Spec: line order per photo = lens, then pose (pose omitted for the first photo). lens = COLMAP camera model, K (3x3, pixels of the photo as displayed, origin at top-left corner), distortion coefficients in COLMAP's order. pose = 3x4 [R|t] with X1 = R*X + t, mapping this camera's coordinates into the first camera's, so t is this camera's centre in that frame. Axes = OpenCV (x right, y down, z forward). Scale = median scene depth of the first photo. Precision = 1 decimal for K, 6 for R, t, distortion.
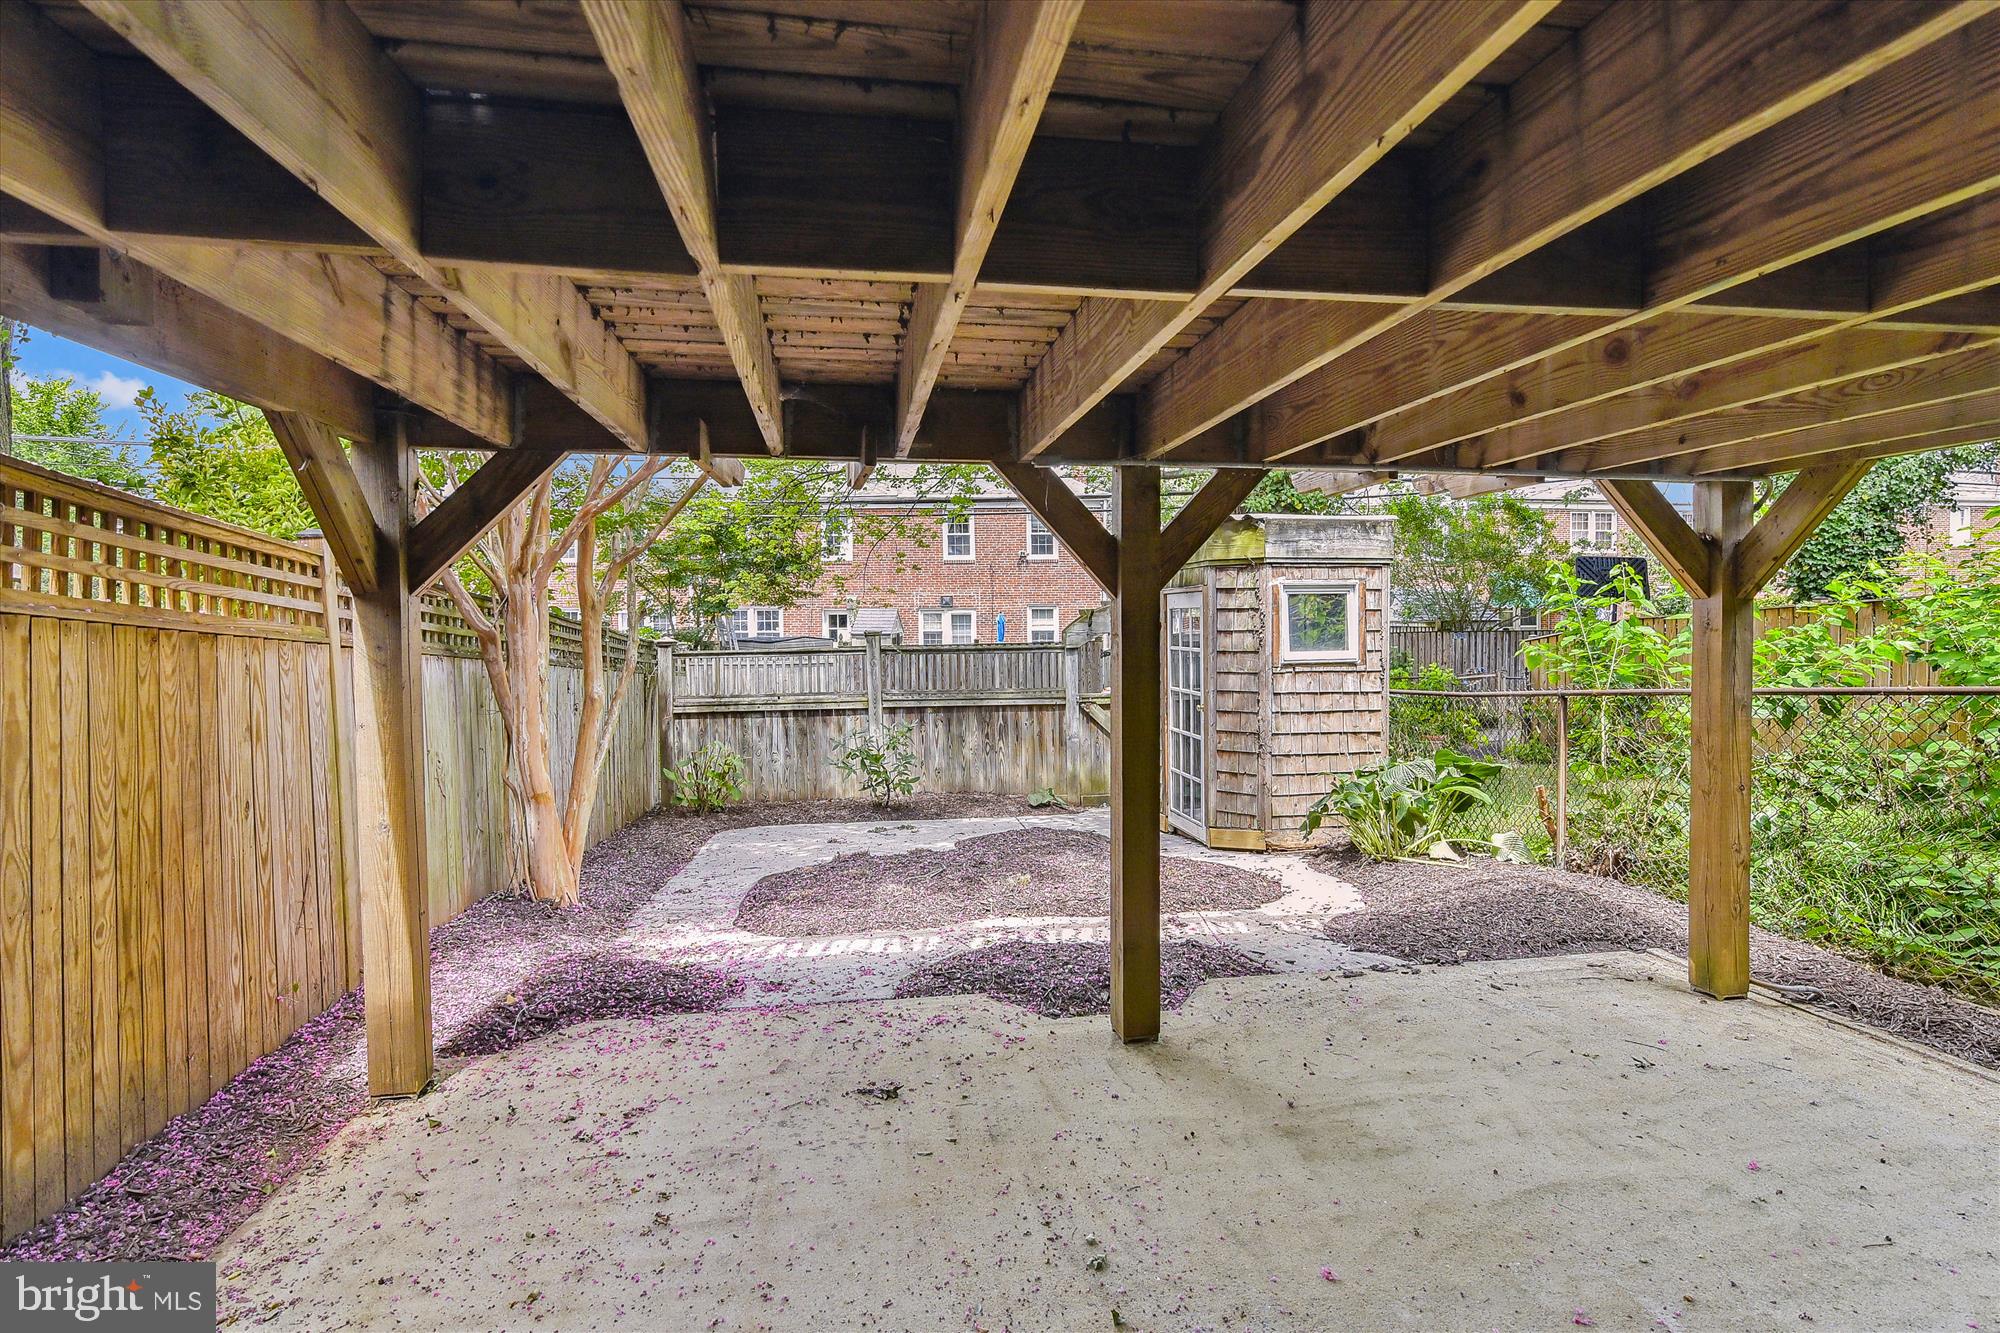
lens RADIAL K [[928.7, 0, 1006.9], [0, 928.7, 678.0], [0, 0, 1]] dist [0.000276, 0.000350]
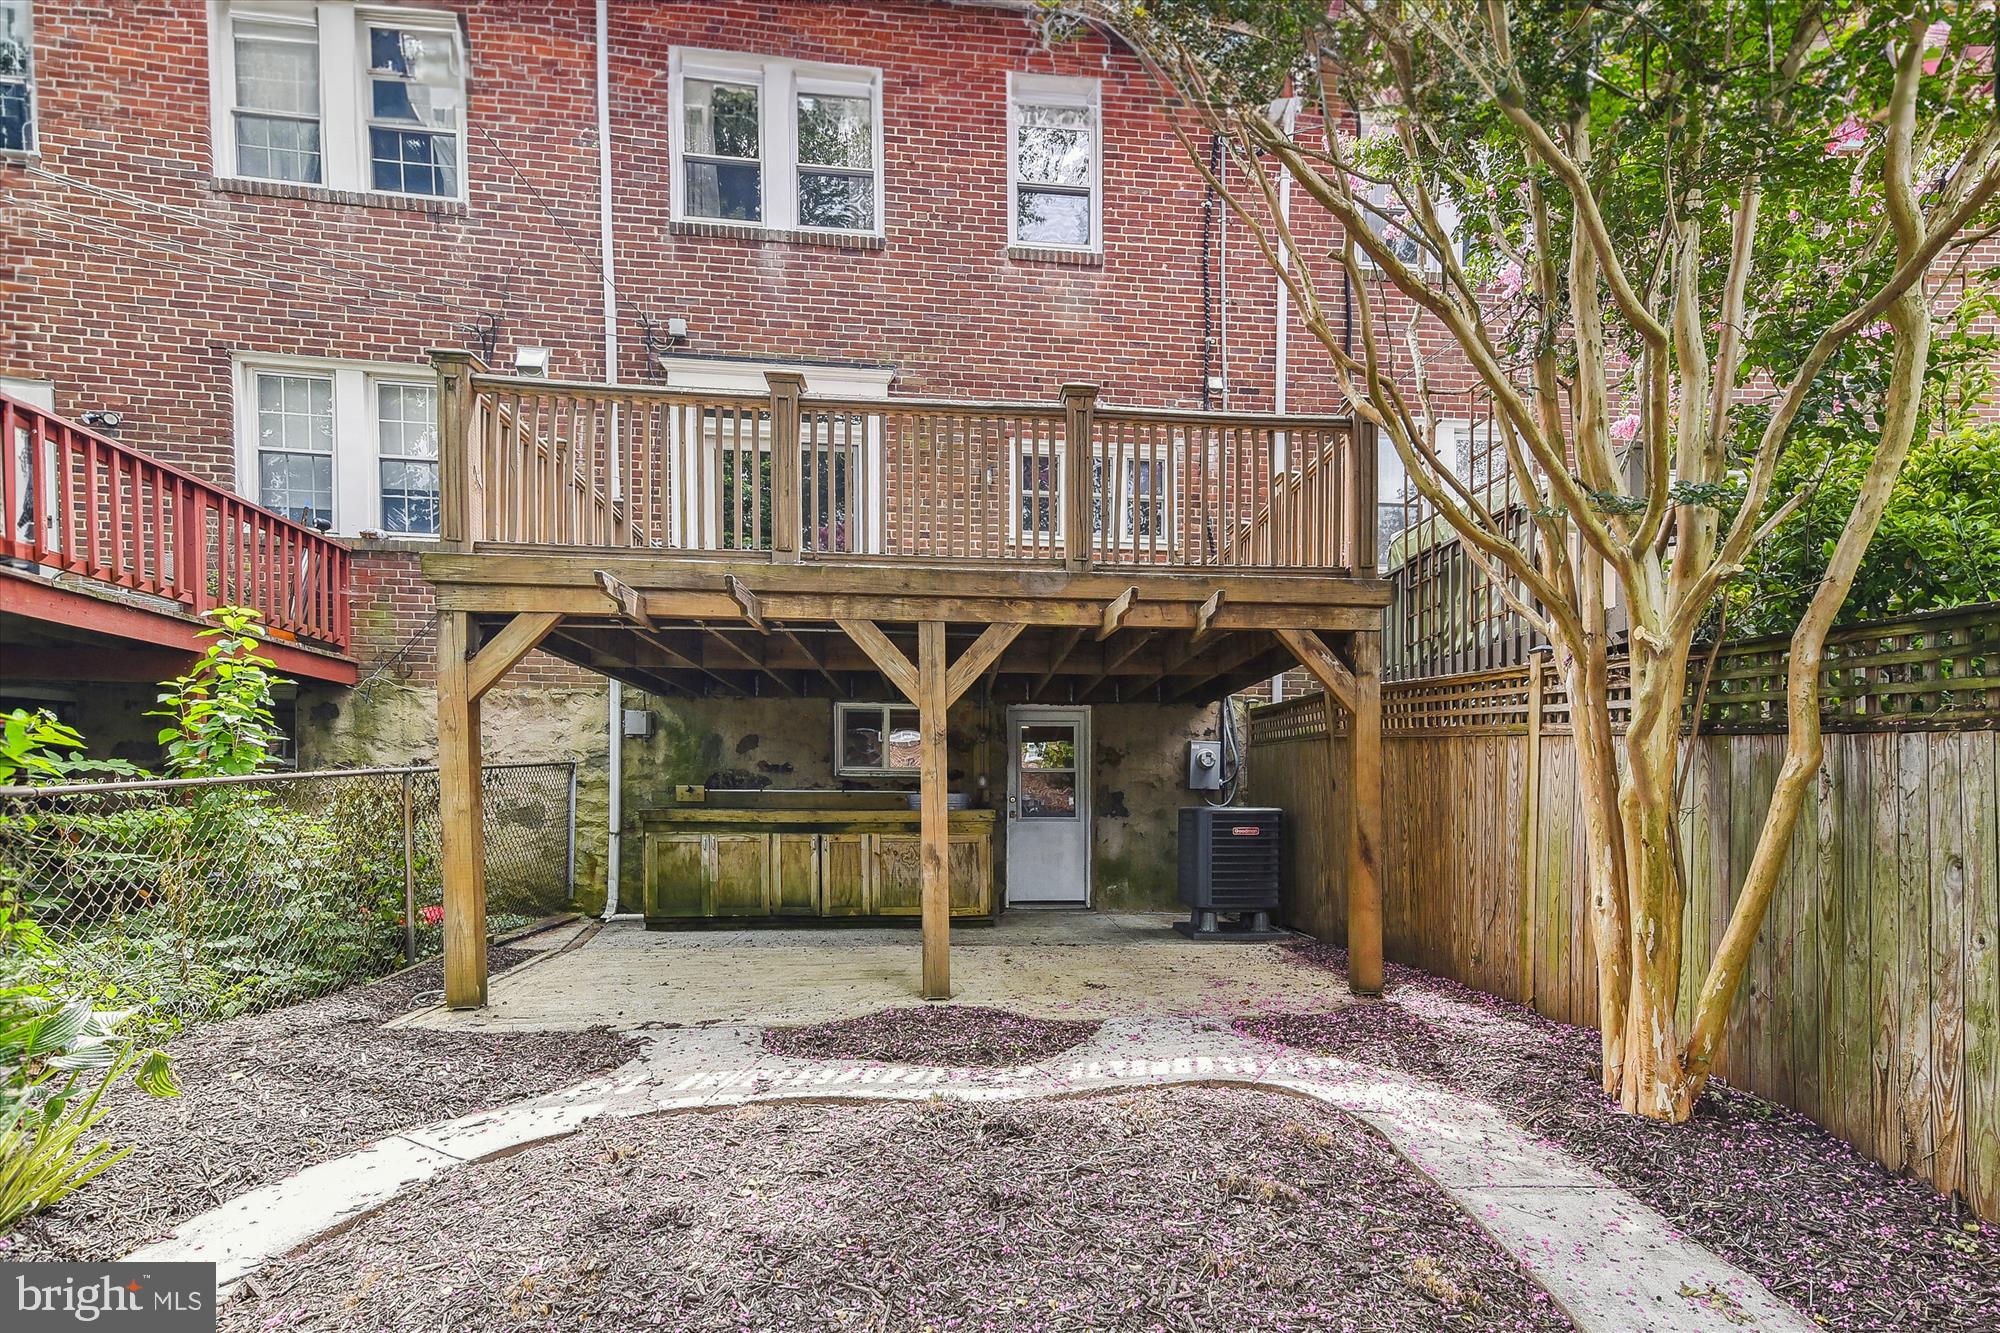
lens RADIAL K [[928.7, 0, 1006.9], [0, 928.7, 678.0], [0, 0, 1]] dist [0.000276, 0.000350]
pose [[-0.992821, 0.012670, 0.118935, -0.128298], [0.002871, 0.996611, -0.082204, -0.009894], [-0.119574, -0.081273, -0.989493, 1.985770]]
